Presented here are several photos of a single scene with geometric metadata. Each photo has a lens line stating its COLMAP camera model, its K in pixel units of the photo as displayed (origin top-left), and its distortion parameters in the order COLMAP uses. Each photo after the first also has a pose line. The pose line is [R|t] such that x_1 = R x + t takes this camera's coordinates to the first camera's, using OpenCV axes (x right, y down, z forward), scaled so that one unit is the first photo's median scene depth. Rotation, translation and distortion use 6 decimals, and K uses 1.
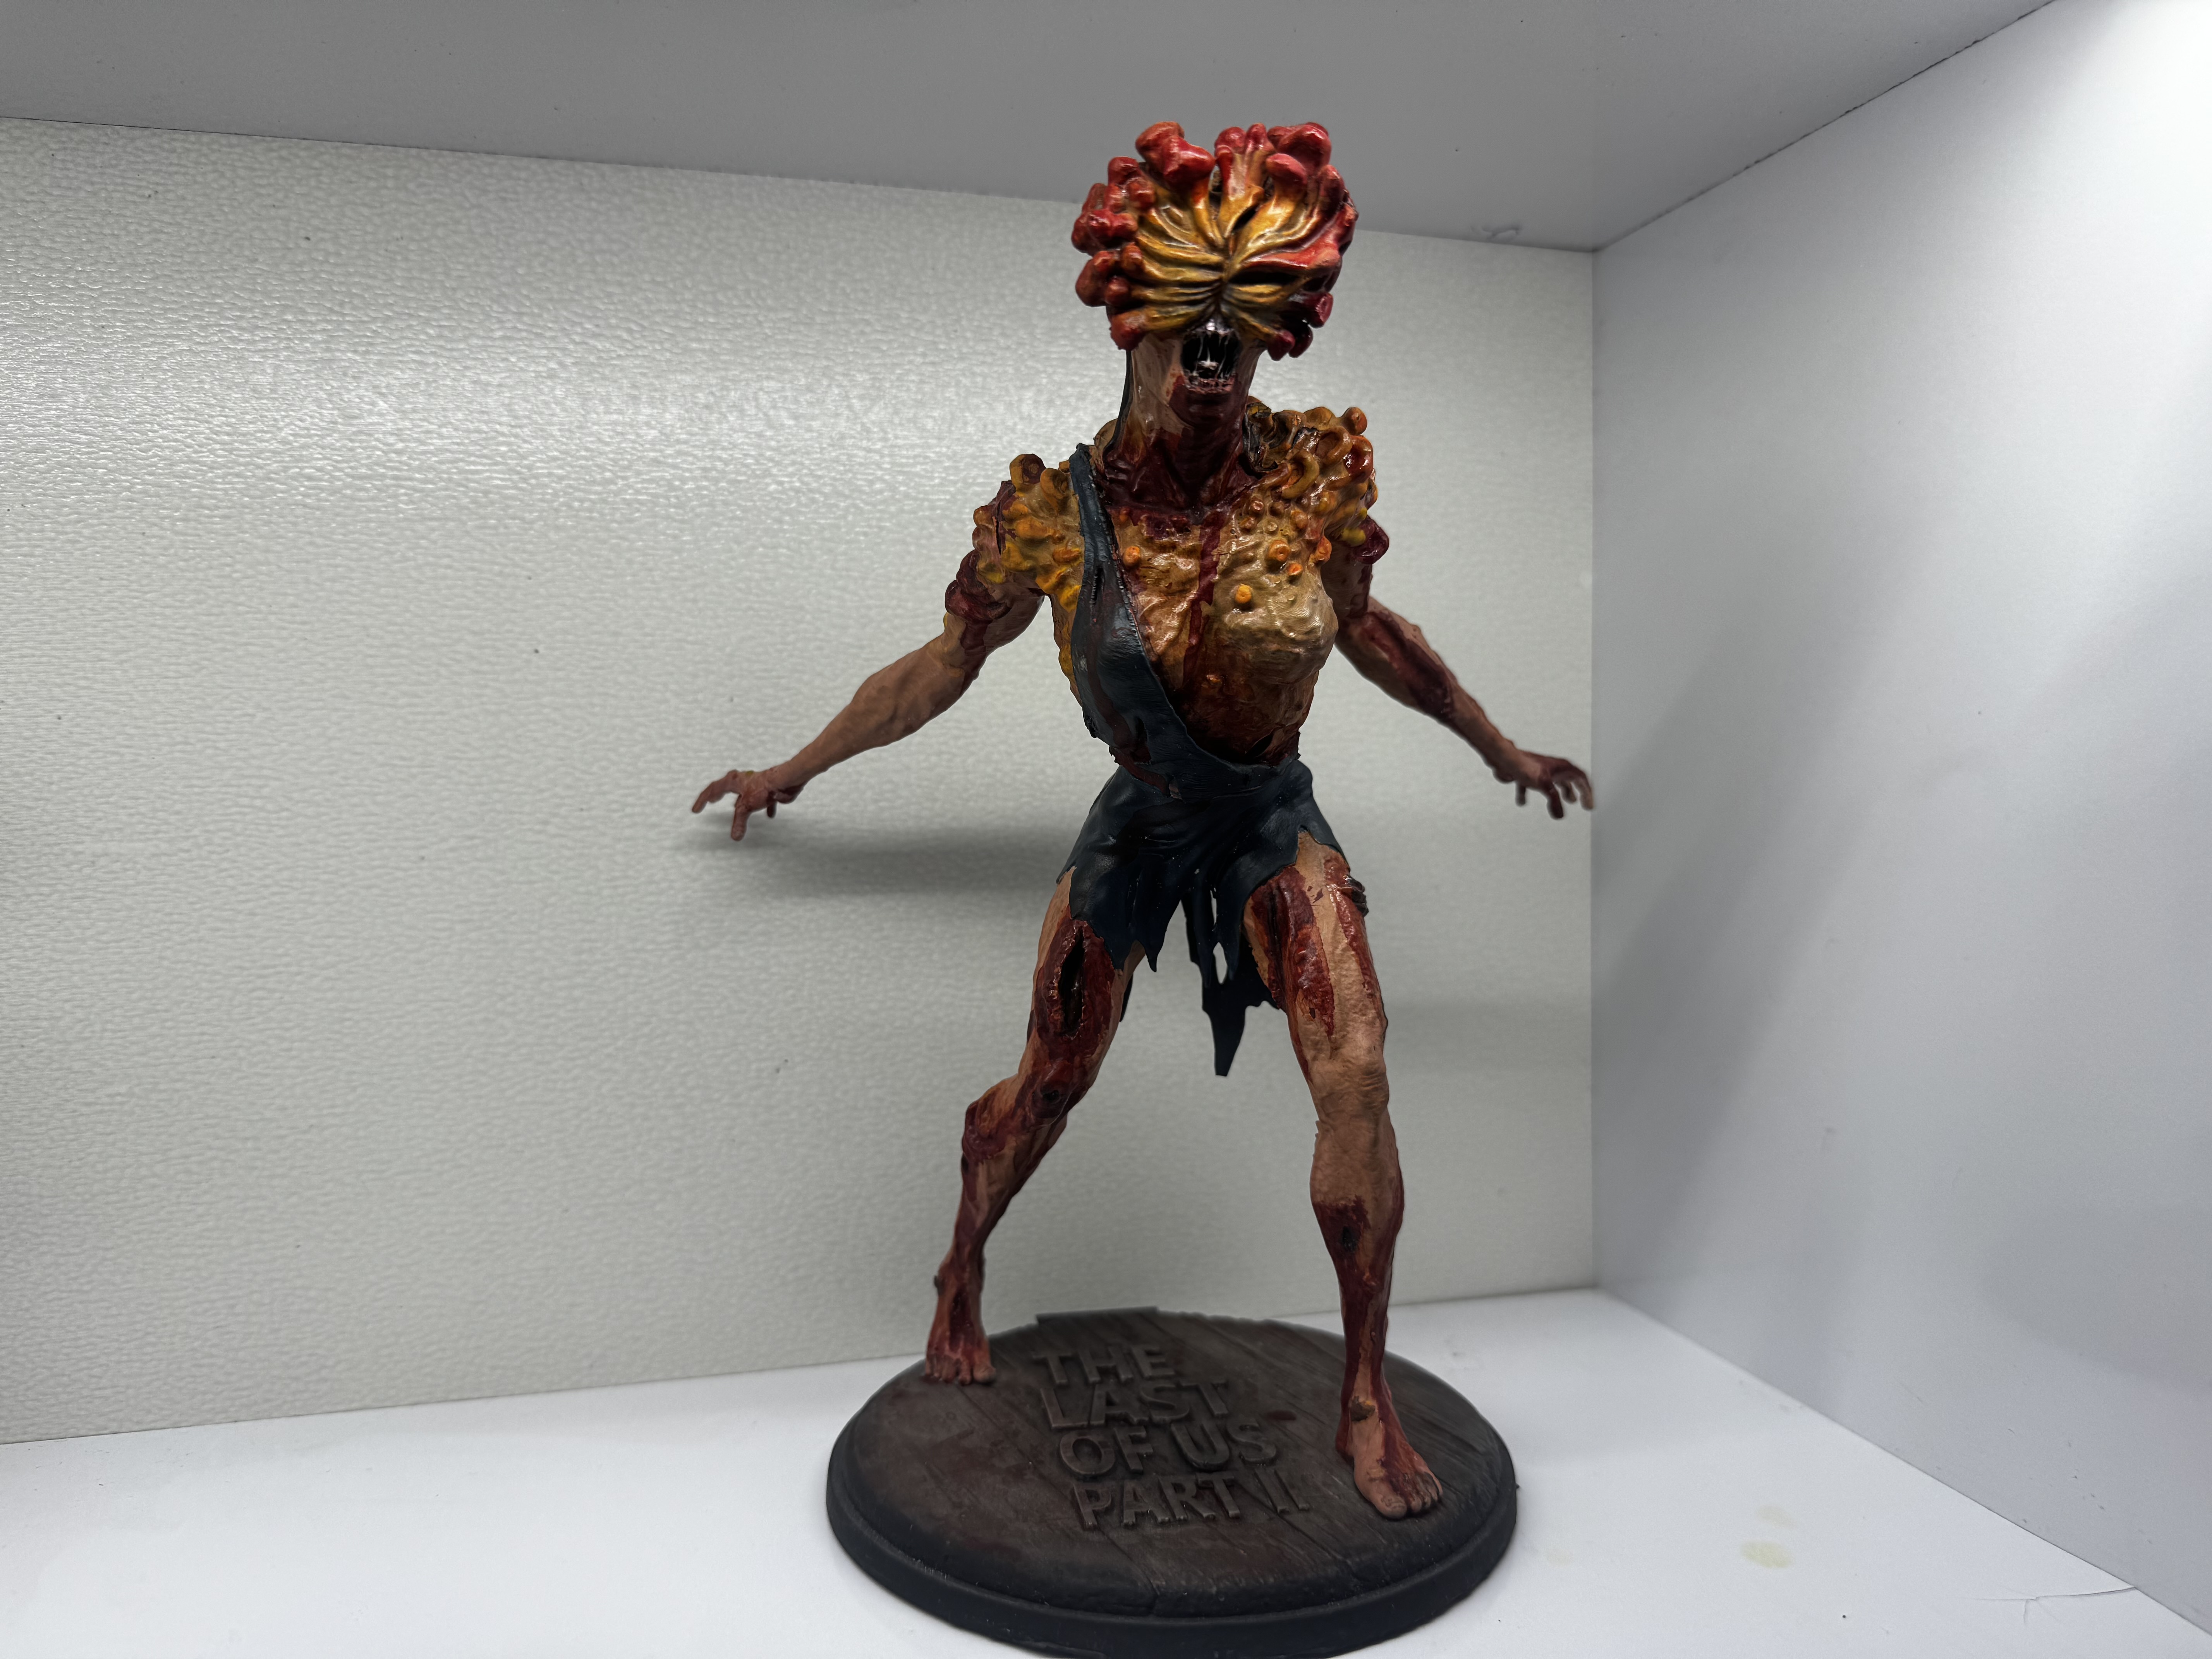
lens RADIAL K [[1606.5, 0, 1083.8], [0, 1606.5, 815.9], [0, 0, 1]] dist [-0.010278, 0.006851]
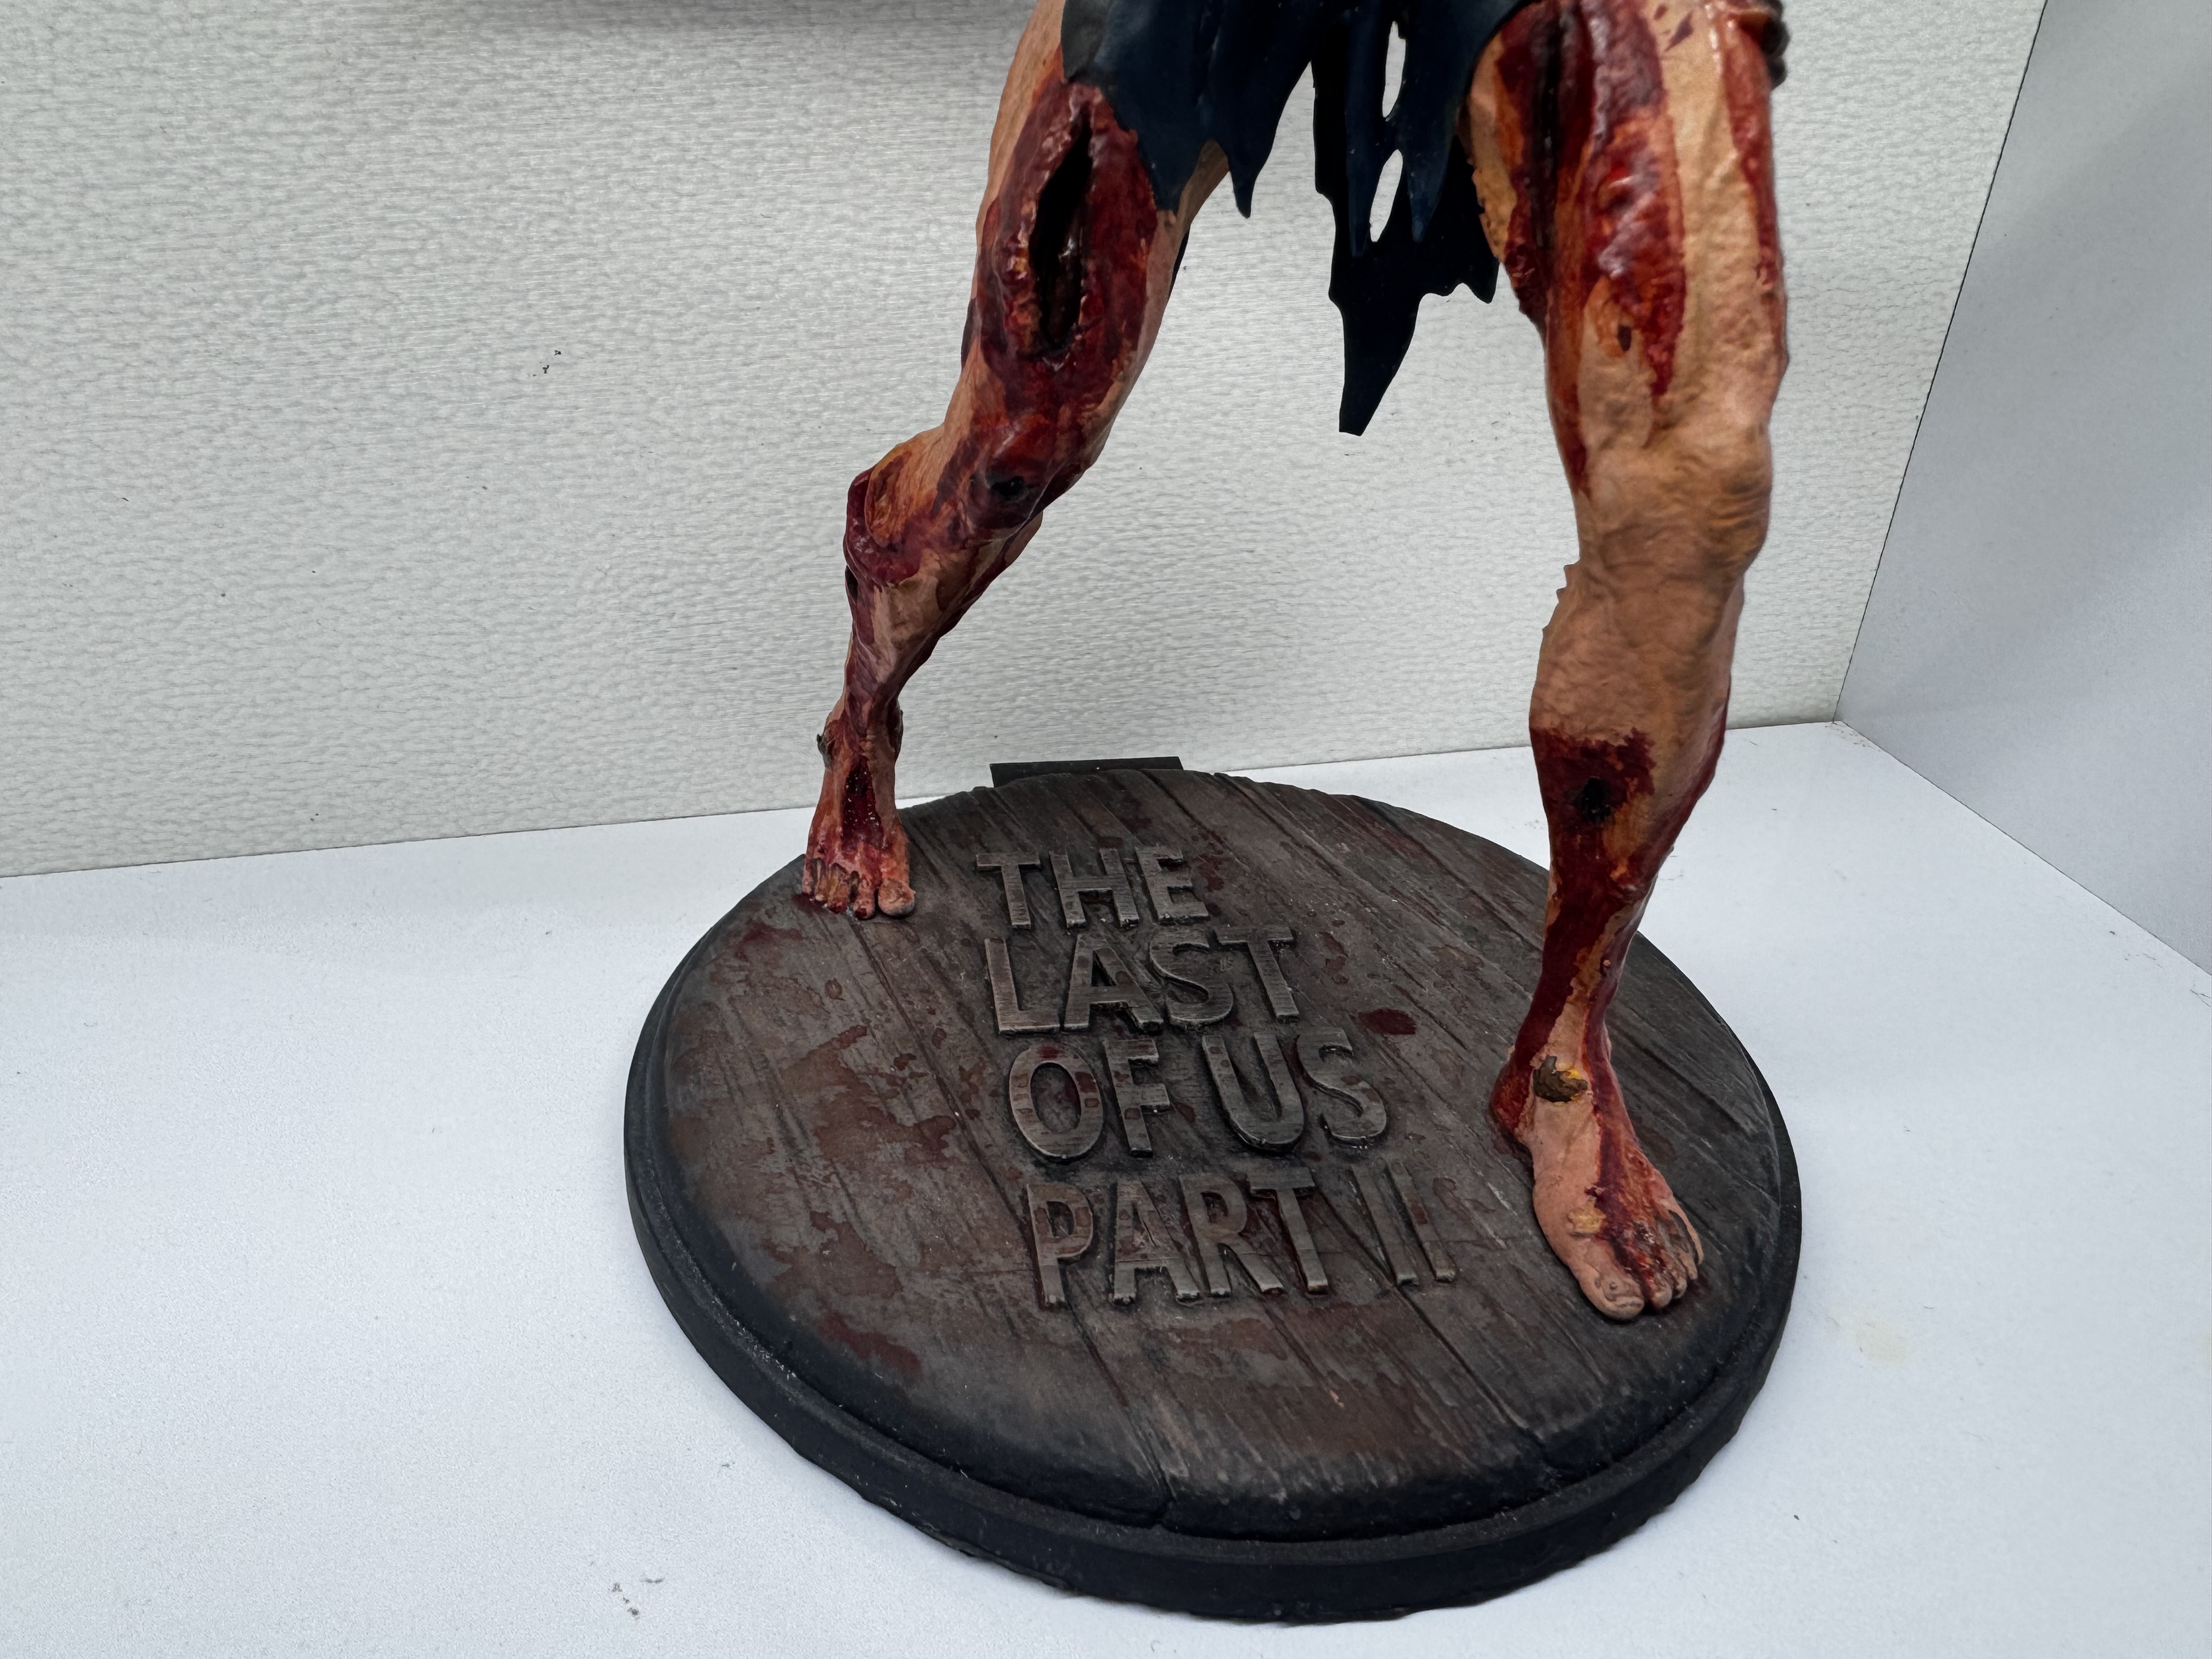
lens RADIAL K [[1606.5, 0, 996.6], [0, 1606.5, 843.3], [0, 0, 1]] dist [-0.010278, 0.006851]
pose [[0.998222, 0.044273, -0.039916, -0.000205], [-0.019948, 0.879105, 0.476211, 0.033340], [0.056174, -0.474568, 0.878425, 0.441987]]
